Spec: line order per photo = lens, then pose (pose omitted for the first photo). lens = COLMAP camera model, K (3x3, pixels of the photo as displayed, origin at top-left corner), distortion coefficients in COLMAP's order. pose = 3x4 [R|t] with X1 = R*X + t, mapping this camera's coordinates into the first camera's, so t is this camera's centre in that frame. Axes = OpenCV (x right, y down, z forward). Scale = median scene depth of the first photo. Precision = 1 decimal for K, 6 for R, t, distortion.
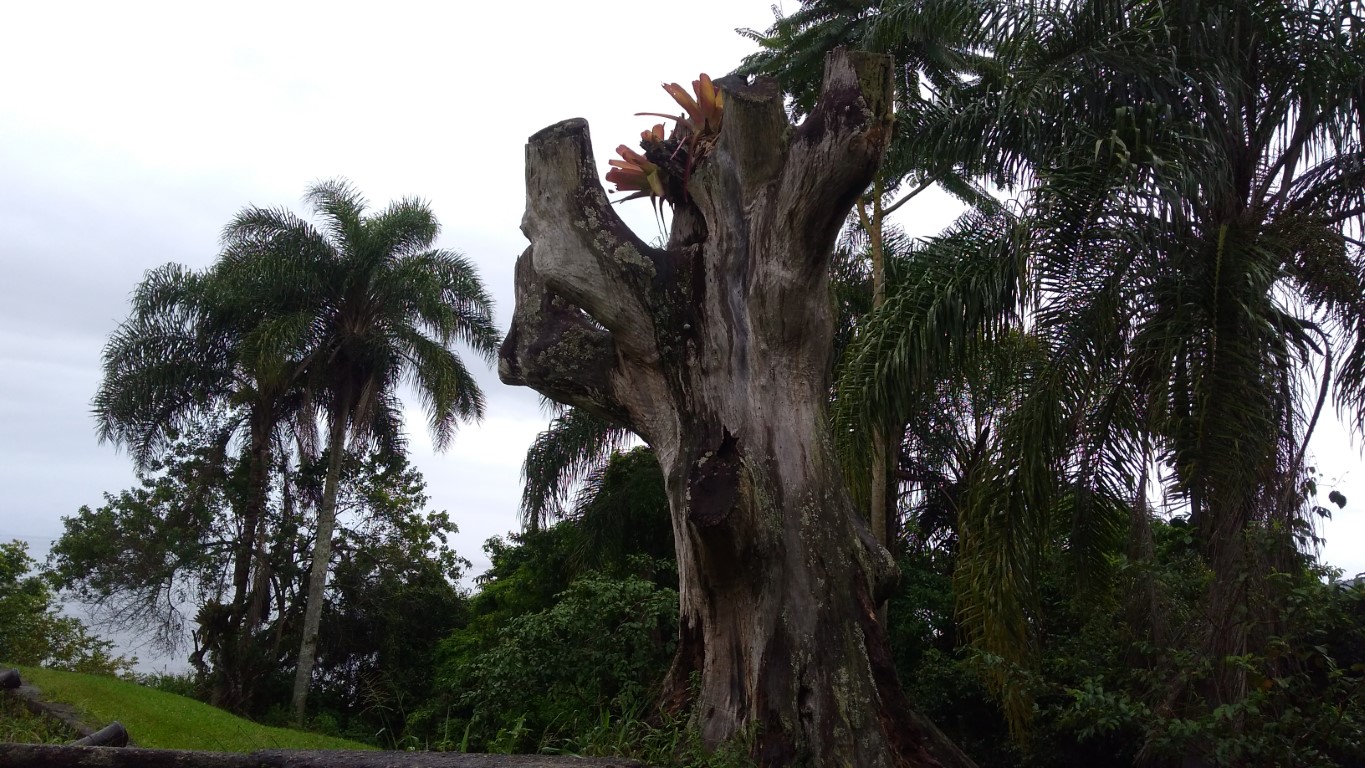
lens RADIAL K [[1066.8, 0, 683.2], [0, 1066.8, 385.0], [0, 0, 1]] dist [0.071138, -0.103583]
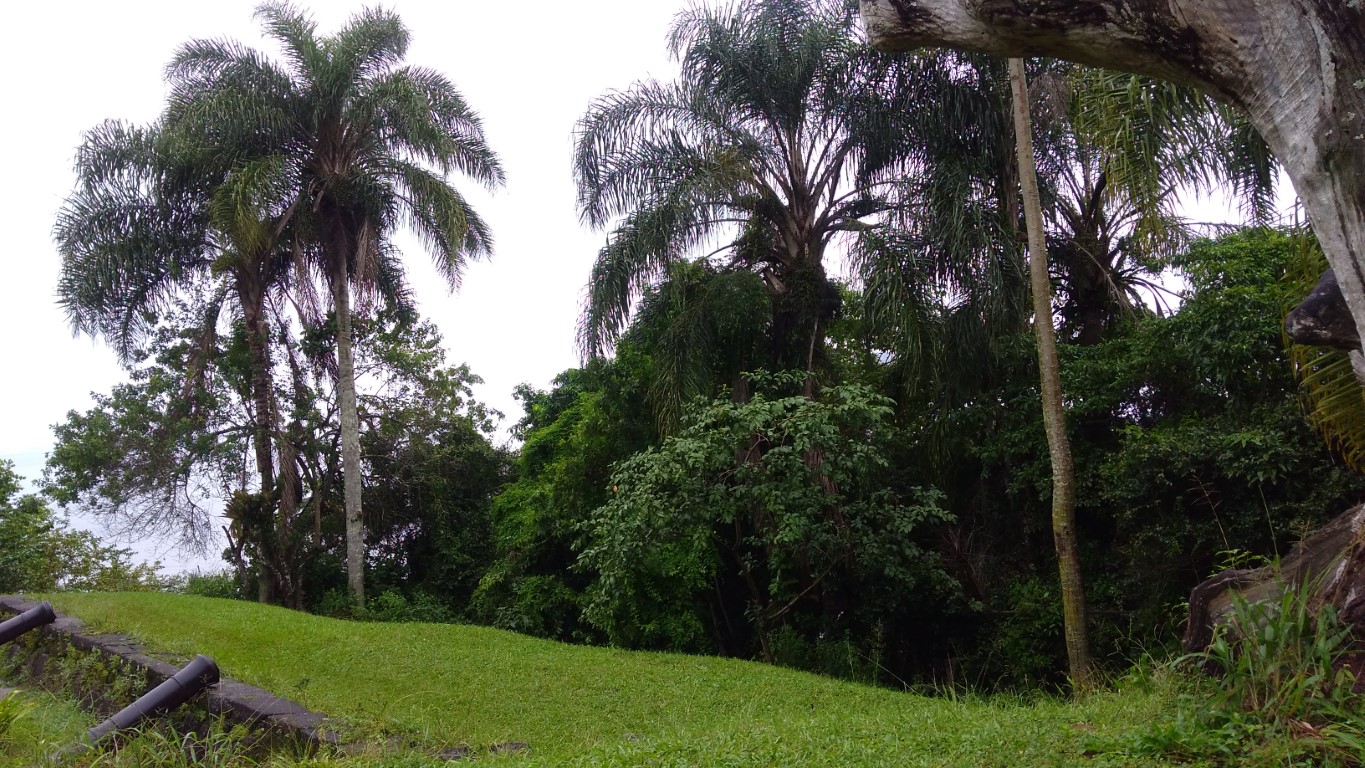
lens RADIAL K [[1066.8, 0, 685.6], [0, 1066.8, 384.0], [0, 0, 1]] dist [0.071138, -0.103583]
pose [[0.989577, -0.141778, 0.025239, -0.071680], [0.135895, 0.977373, 0.162093, 0.015007], [-0.047649, -0.156973, 0.986453, 0.099265]]
